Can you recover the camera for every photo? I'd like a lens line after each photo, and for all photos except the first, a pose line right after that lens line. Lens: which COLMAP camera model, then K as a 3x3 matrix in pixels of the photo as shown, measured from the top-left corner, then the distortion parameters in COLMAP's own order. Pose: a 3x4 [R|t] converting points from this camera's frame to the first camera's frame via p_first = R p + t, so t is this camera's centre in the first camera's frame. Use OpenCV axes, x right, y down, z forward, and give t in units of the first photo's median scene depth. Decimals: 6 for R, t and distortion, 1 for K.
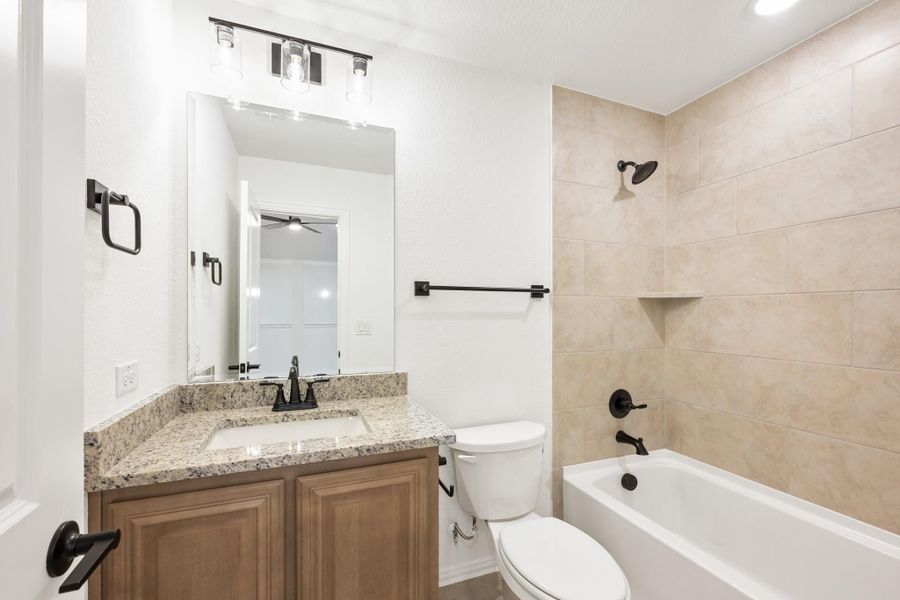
lens RADIAL K [[364.9, 0, 446.9], [0, 364.9, 308.2], [0, 0, 1]] dist [-0.000125, 0.000076]
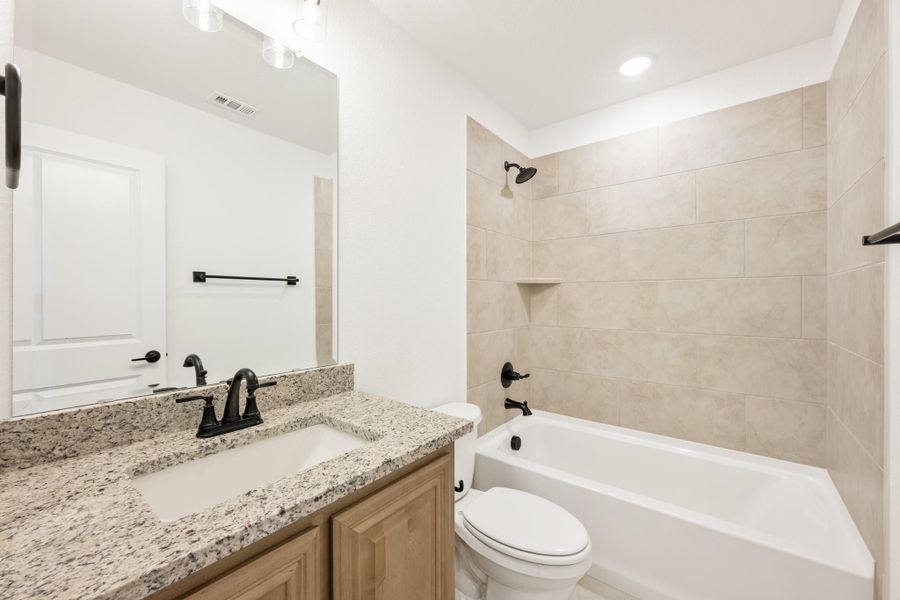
lens RADIAL K [[364.9, 0, 448.0], [0, 364.9, 293.1], [0, 0, 1]] dist [-0.000125, 0.000076]
pose [[0.854913, 0.003901, 0.518757, -0.285865], [-0.003873, 0.999992, -0.001137, 0.009860], [-0.518757, -0.001037, 0.854921, 0.126770]]
